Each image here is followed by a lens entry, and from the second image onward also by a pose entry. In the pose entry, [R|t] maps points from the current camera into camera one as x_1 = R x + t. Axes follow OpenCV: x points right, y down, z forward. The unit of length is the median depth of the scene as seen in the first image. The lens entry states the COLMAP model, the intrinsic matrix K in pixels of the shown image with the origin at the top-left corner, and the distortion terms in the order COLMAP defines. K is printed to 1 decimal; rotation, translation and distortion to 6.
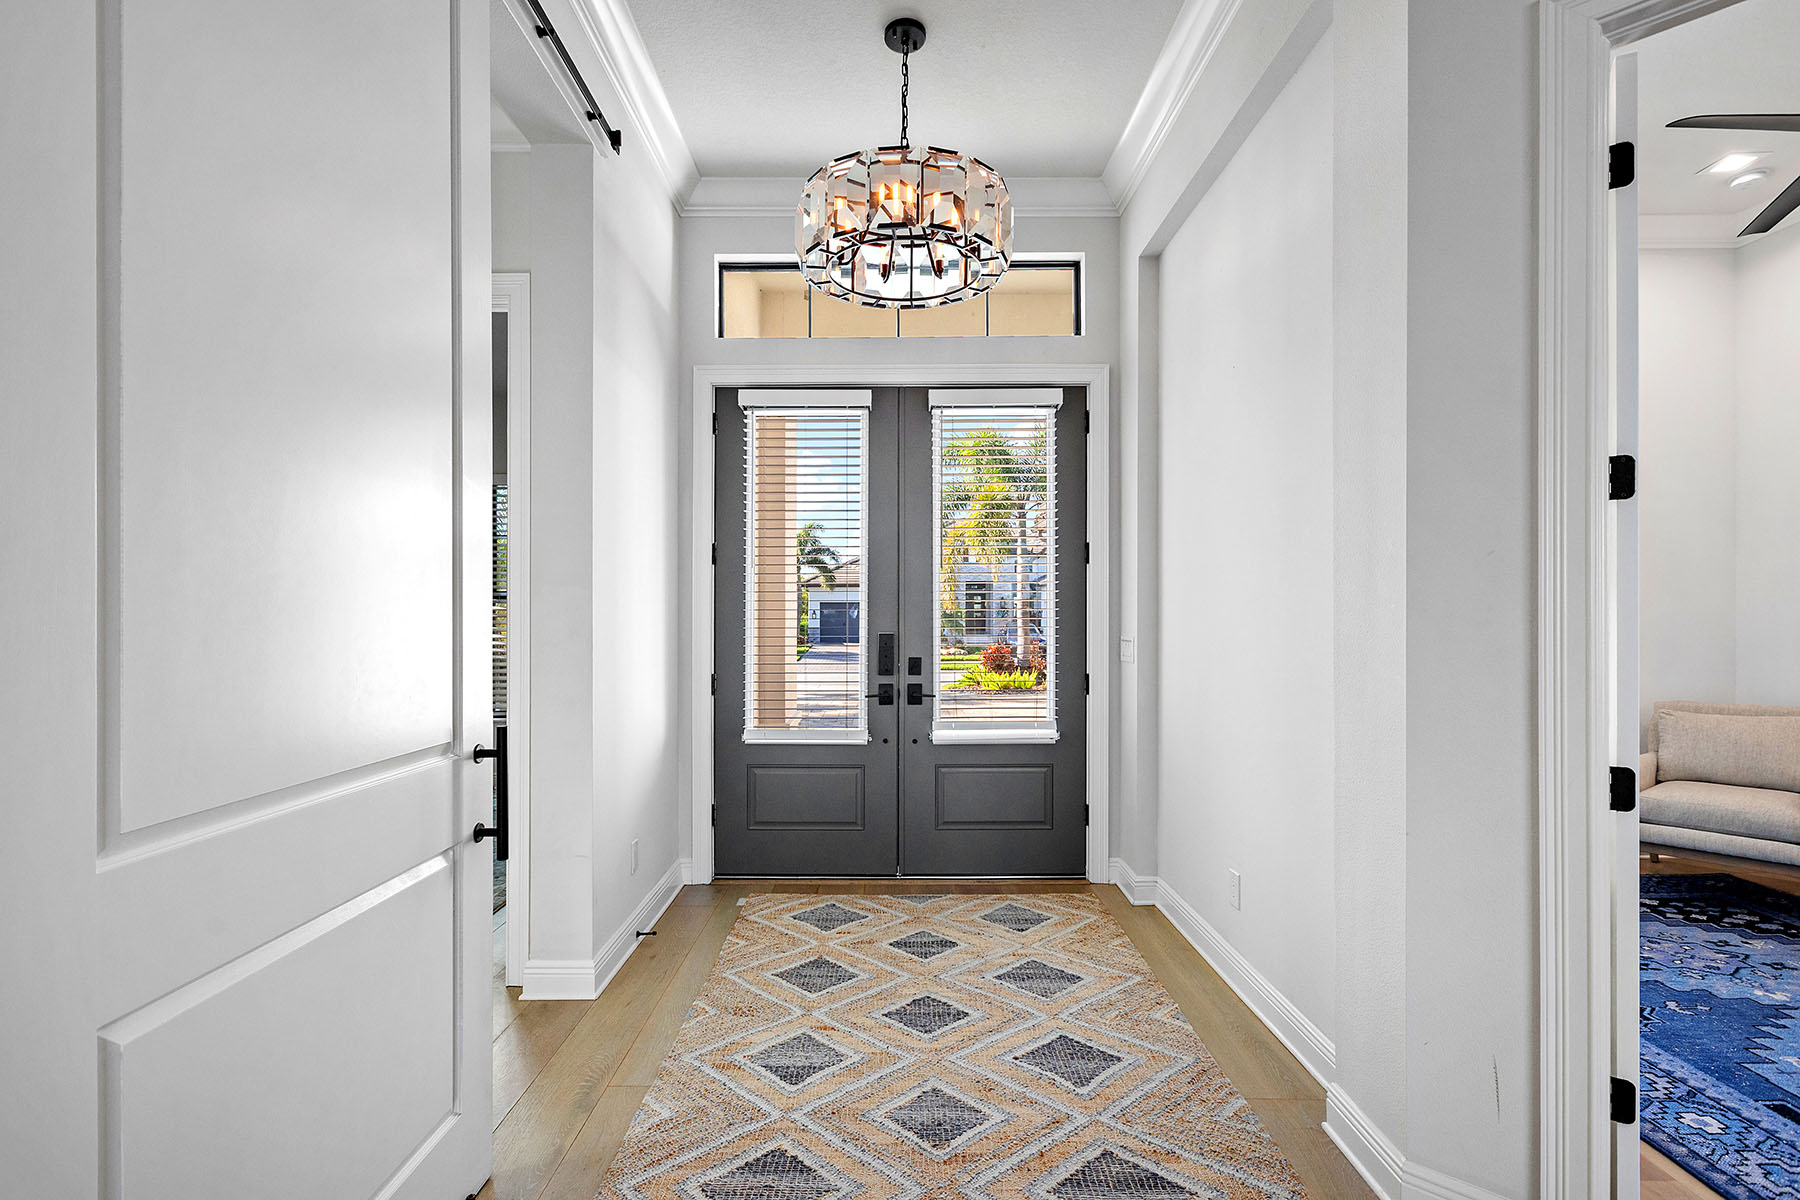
lens RADIAL K [[839.6, 0, 895.0], [0, 839.6, 595.6], [0, 0, 1]] dist [0.000792, -0.000633]
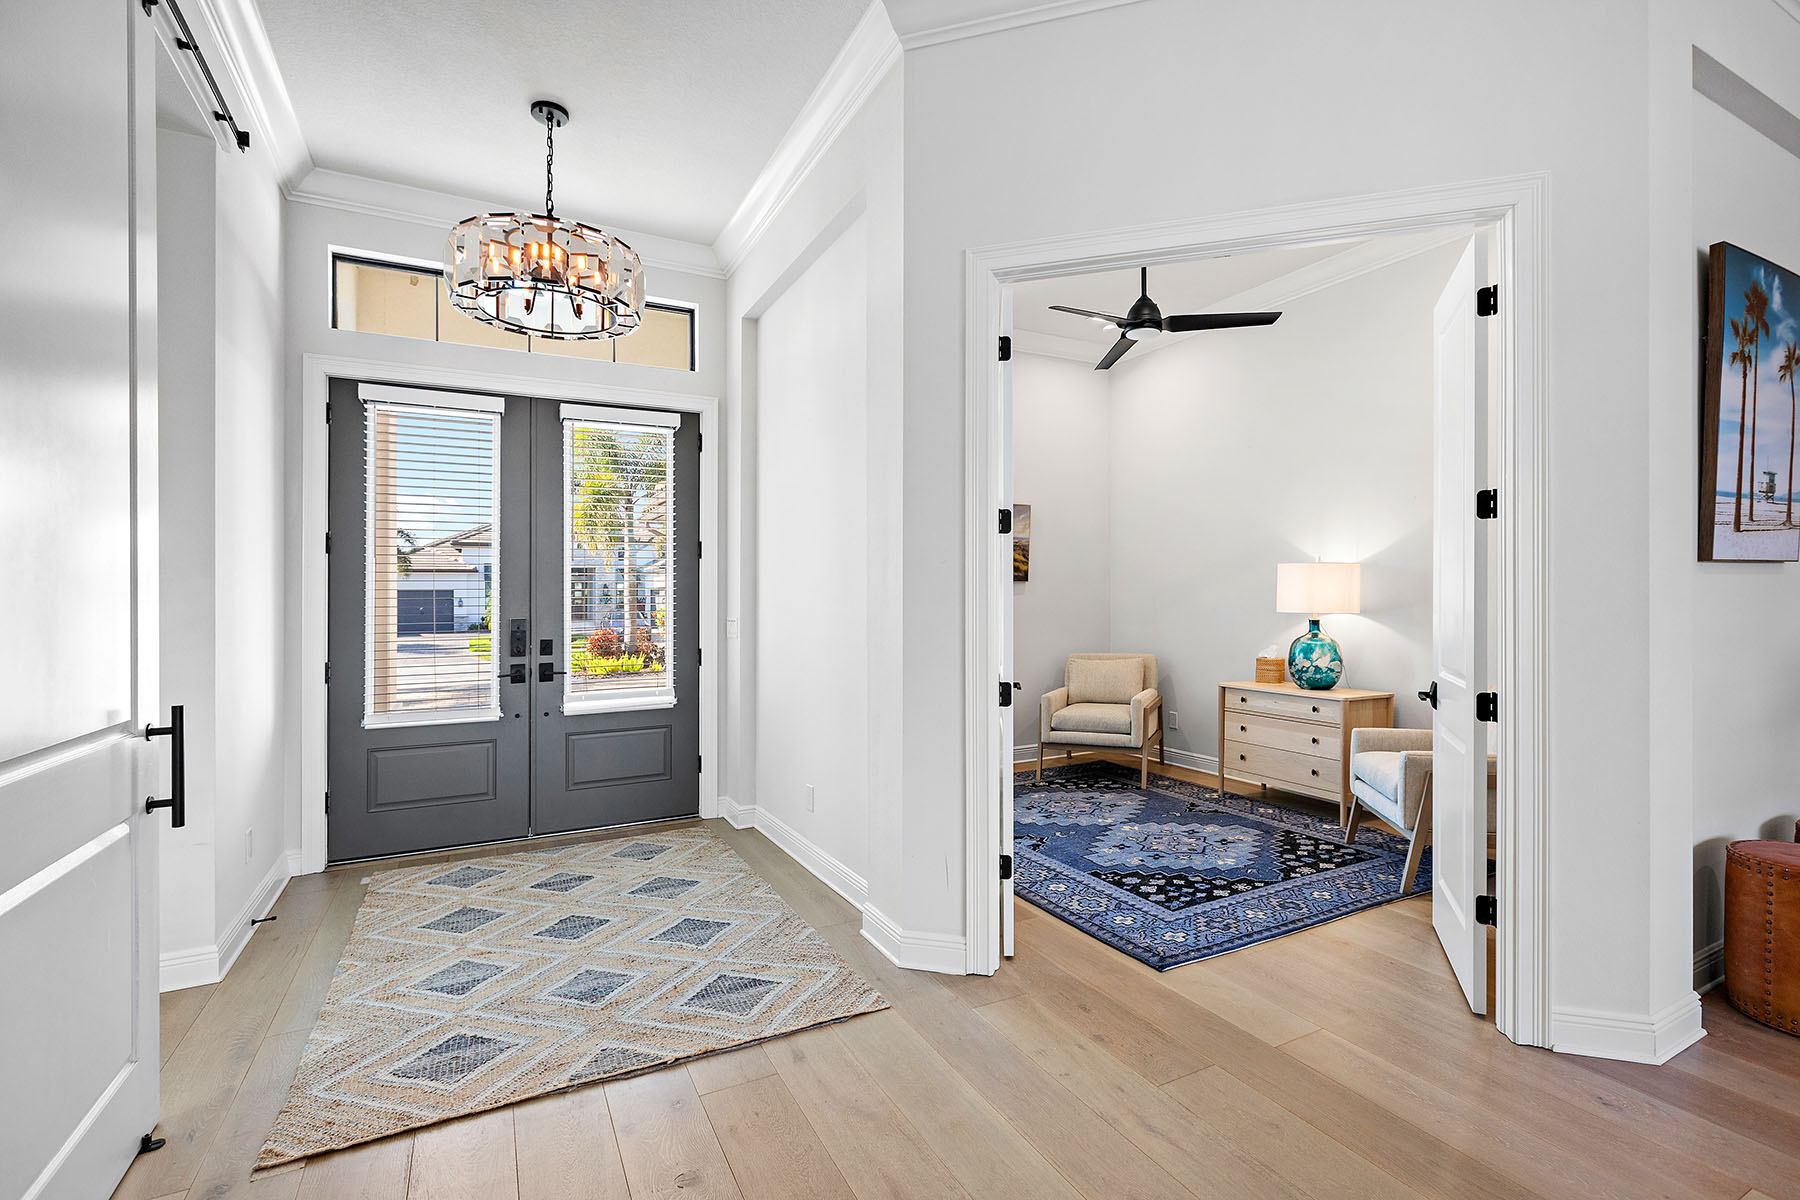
lens RADIAL K [[806.7, 0, 901.8], [0, 806.7, 593.5], [0, 0, 1]] dist [0.001227, -0.000015]
pose [[0.885987, -0.003767, 0.463695, -0.061517], [-0.002653, 0.999909, 0.013192, -0.003887], [-0.463702, -0.012918, 0.885897, -0.195192]]
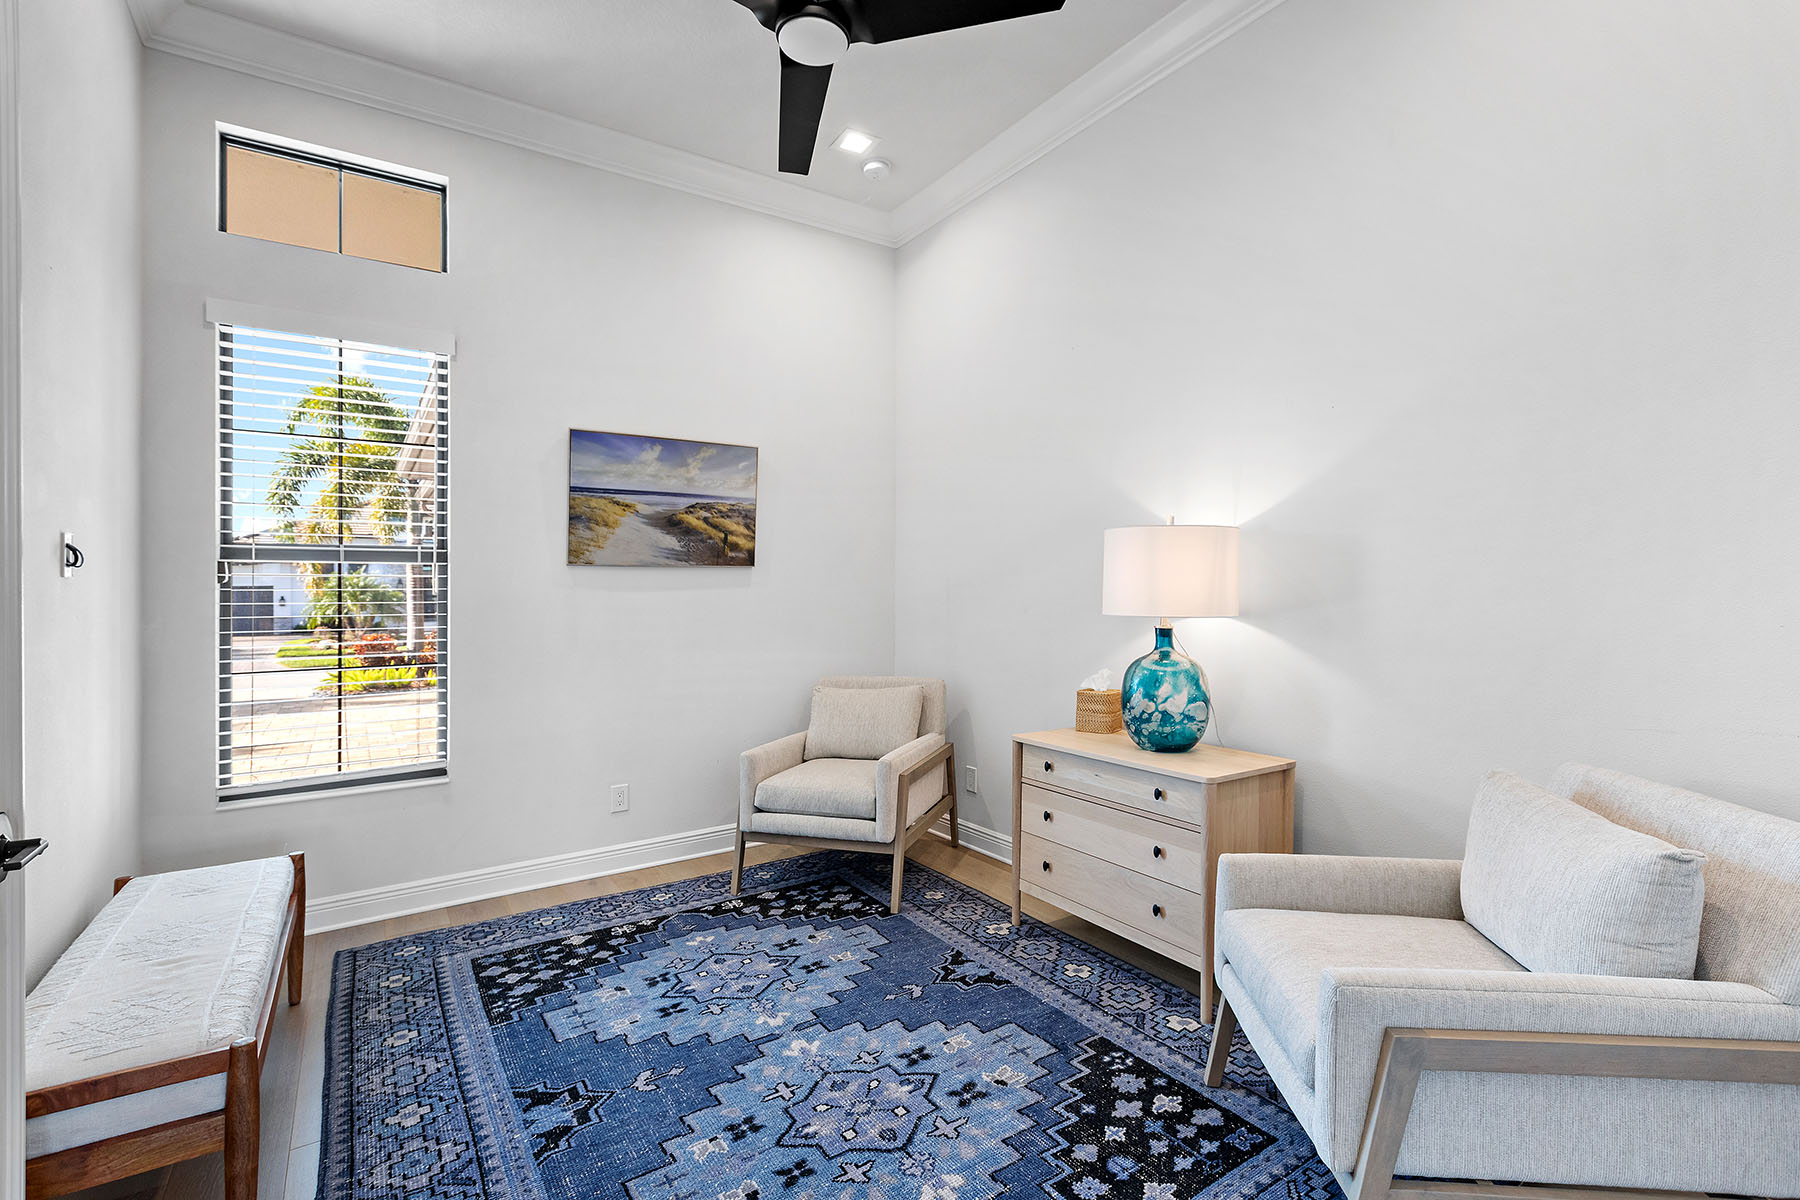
lens RADIAL K [[806.7, 0, 901.8], [0, 806.7, 593.5], [0, 0, 1]] dist [0.001227, -0.000015]
pose [[0.831165, -0.007443, 0.555977, 0.534783], [-0.002673, 0.999845, 0.017381, 0.009768], [-0.556020, -0.015932, 0.831016, 0.175344]]
